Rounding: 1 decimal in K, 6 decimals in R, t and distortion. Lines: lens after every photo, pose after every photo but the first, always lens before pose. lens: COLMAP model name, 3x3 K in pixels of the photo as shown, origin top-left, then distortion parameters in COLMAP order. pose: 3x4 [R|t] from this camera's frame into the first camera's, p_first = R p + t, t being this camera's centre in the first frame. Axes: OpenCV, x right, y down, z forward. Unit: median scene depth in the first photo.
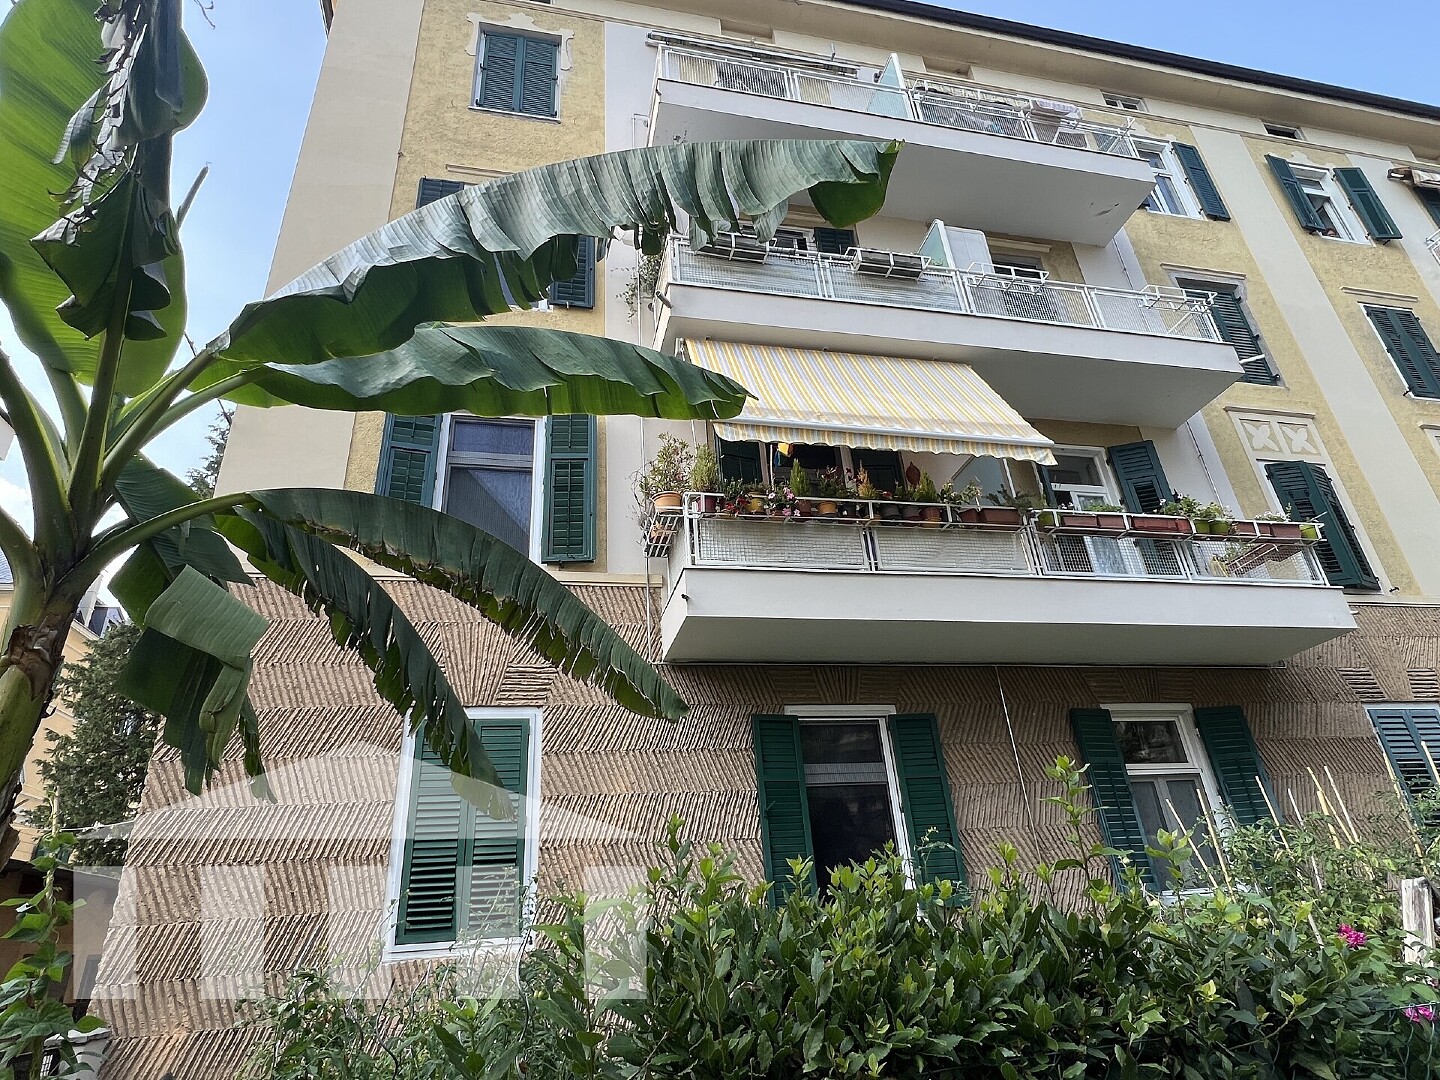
lens RADIAL K [[796.7, 0, 713.4], [0, 796.7, 538.2], [0, 0, 1]] dist [0.001386, -0.000990]
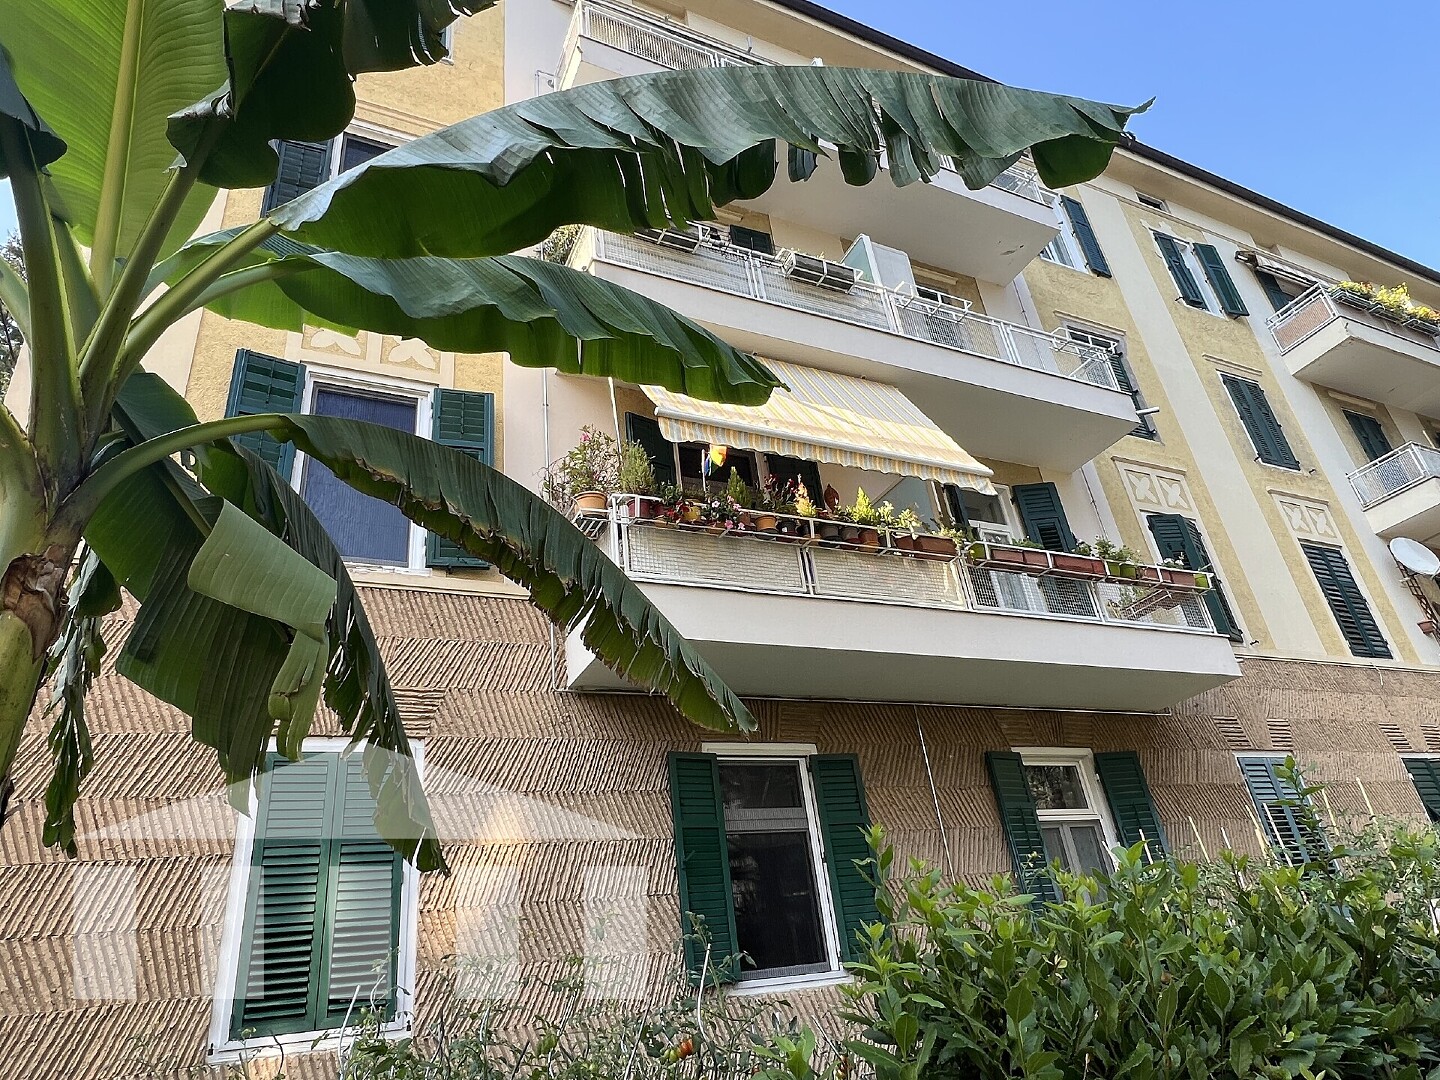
lens RADIAL K [[883.4, 0, 717.7], [0, 883.4, 532.4], [0, 0, 1]] dist [-0.000919, 0.002054]
pose [[0.973482, 0.066802, 0.218792, -0.118187], [-0.057023, 0.997084, -0.050718, 0.024126], [-0.221542, 0.036896, 0.974452, 0.026761]]
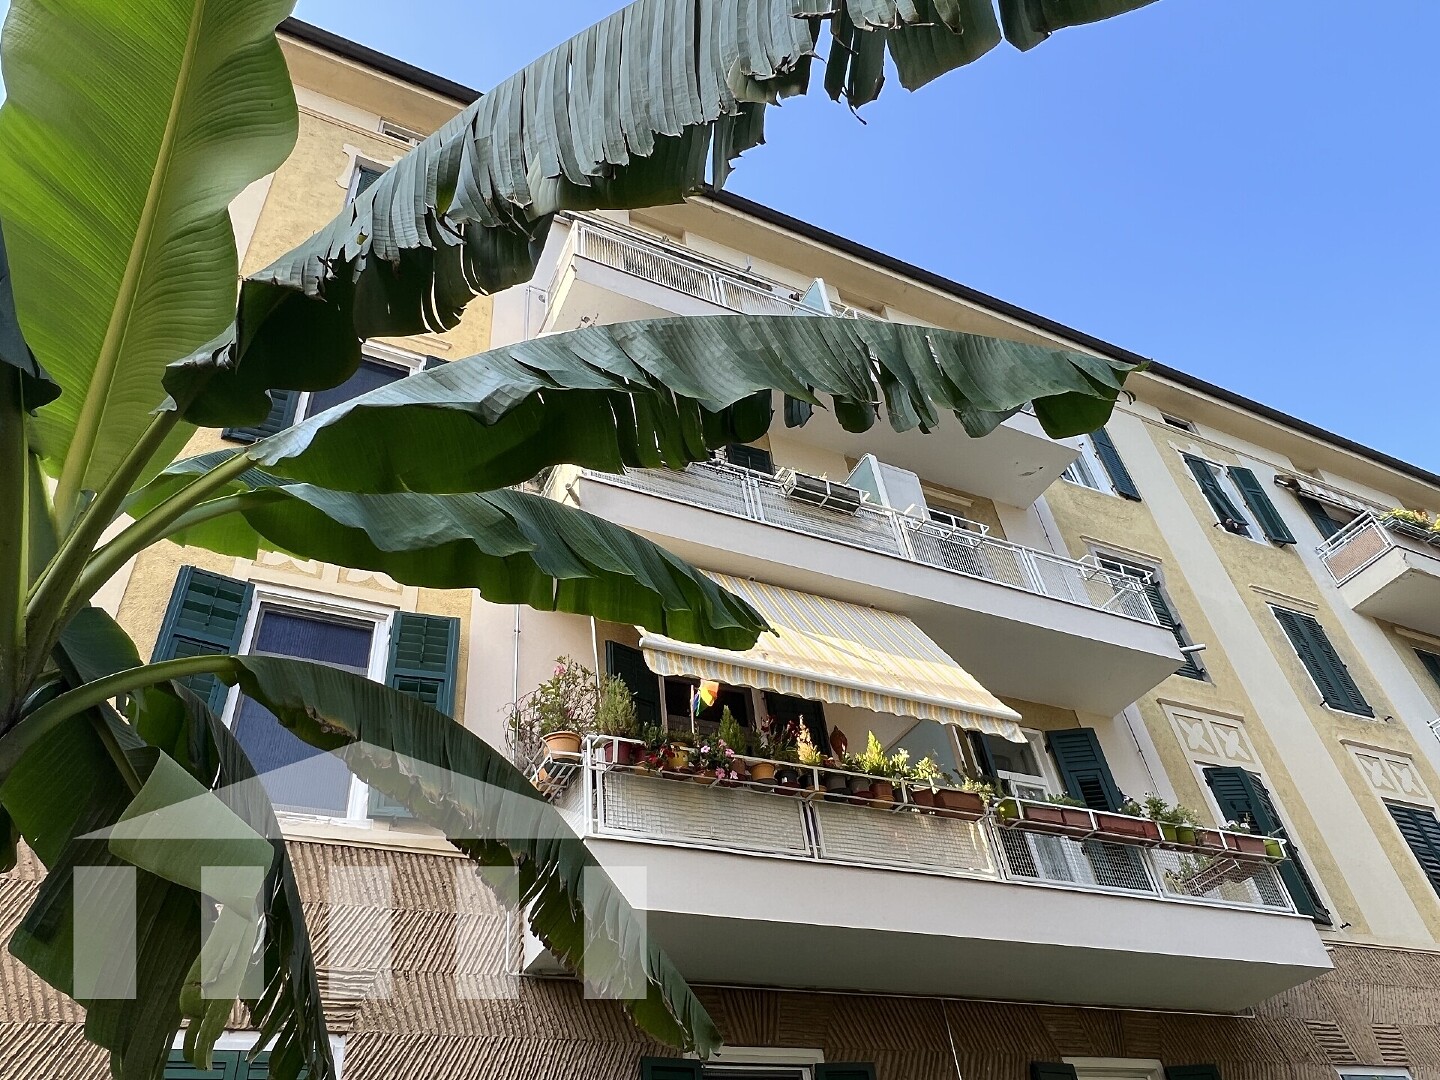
lens RADIAL K [[1006.3, 0, 711.7], [0, 1006.3, 545.5], [0, 0, 1]] dist [0.000096, -0.000007]
pose [[0.971388, 0.130333, 0.198541, -0.121013], [-0.073093, 0.959455, -0.272219, 0.019635], [-0.225970, 0.249918, 0.941530, 0.013936]]
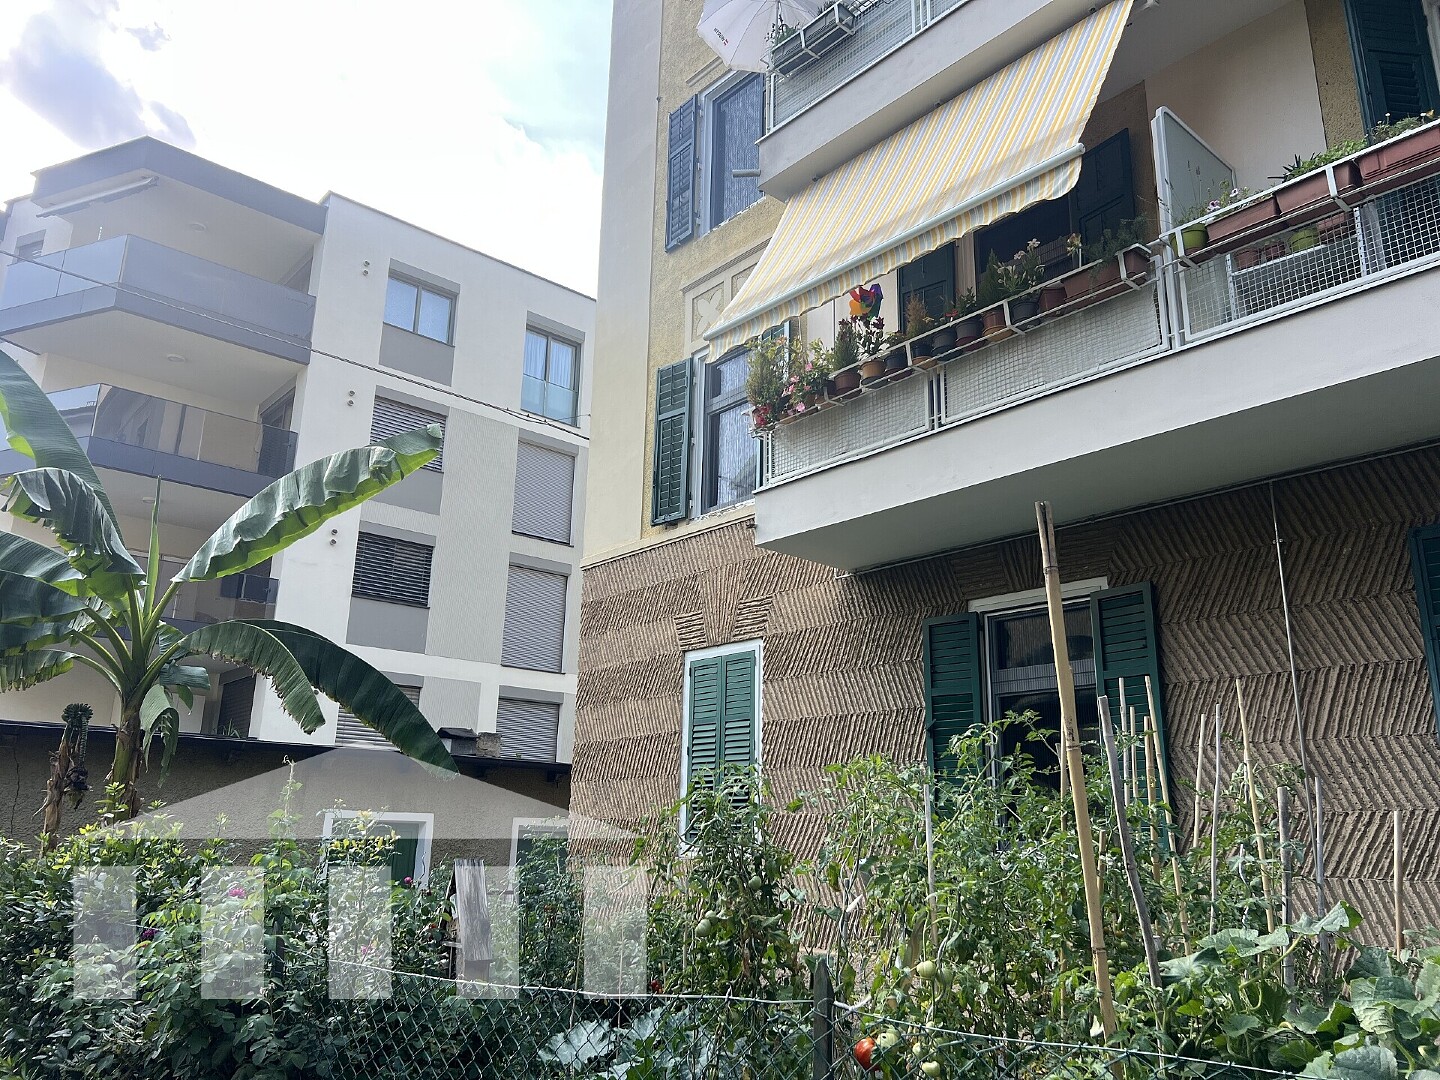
lens RADIAL K [[1084.8, 0, 722.9], [0, 1084.8, 538.9], [0, 0, 1]] dist [0.039991, -0.039756]
pose [[0.480400, -0.166995, -0.861004, 0.878222], [0.345653, 0.938299, 0.010871, 0.051595], [0.806065, -0.302831, 0.508481, 0.249270]]
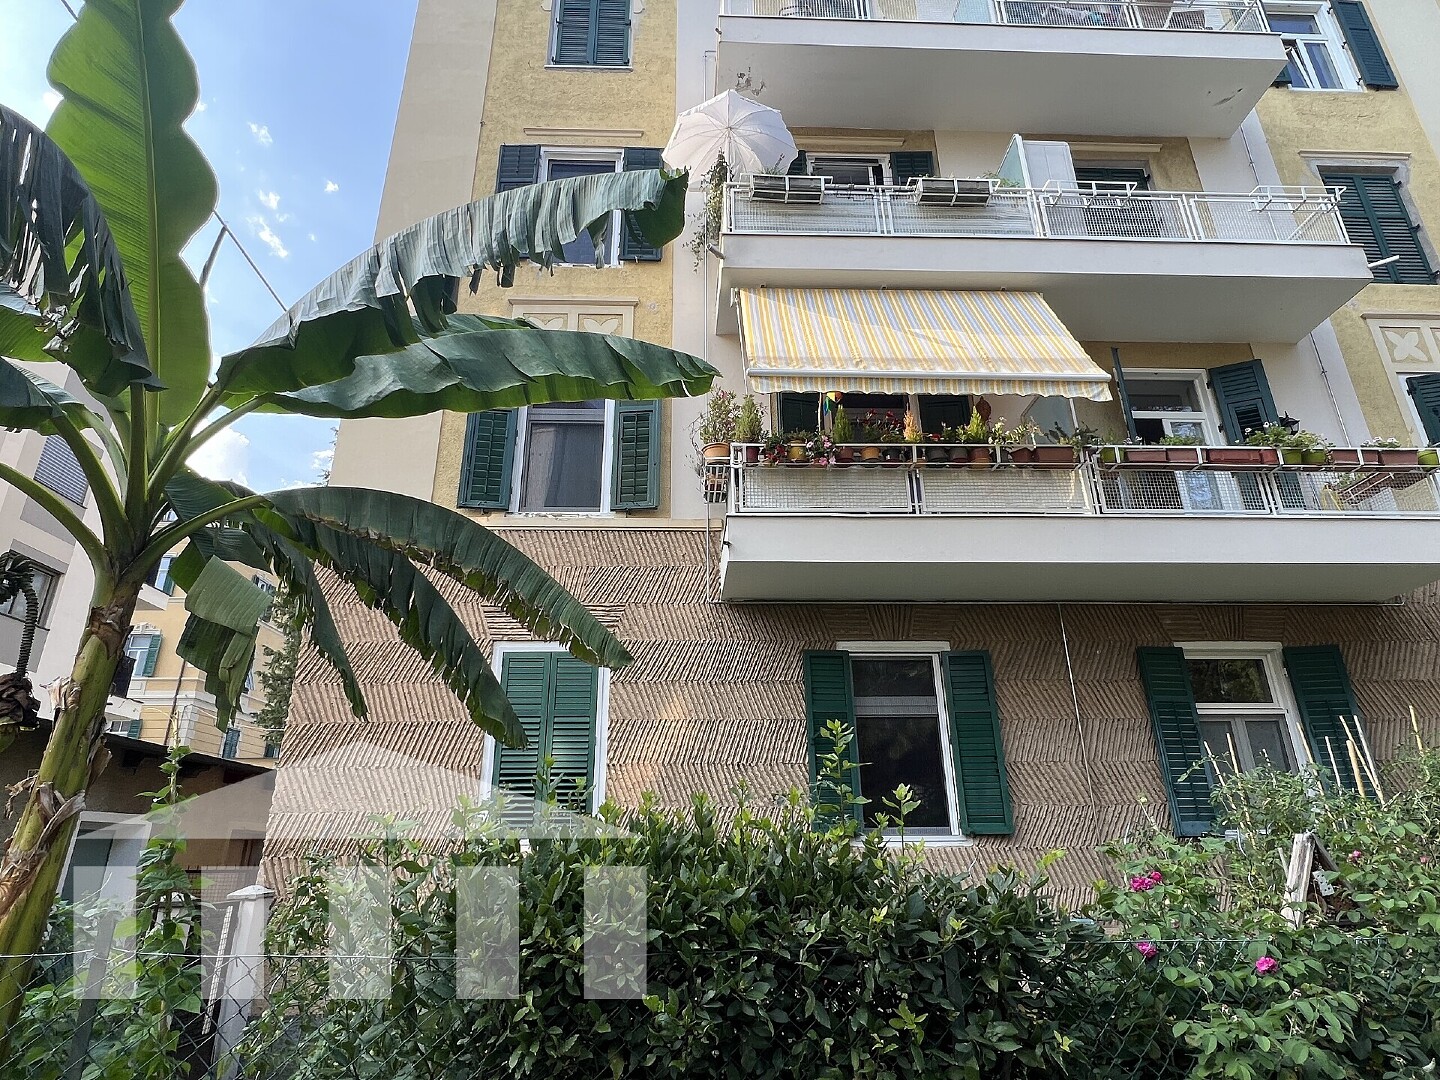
lens RADIAL K [[796.7, 0, 719.2], [0, 796.7, 538.7], [0, 0, 1]] dist [0.001386, -0.000990]
pose [[0.983401, -0.012972, -0.180982, 0.122319], [0.030642, 0.994988, 0.095182, -0.028781], [0.178840, -0.099147, 0.978870, -0.042601]]
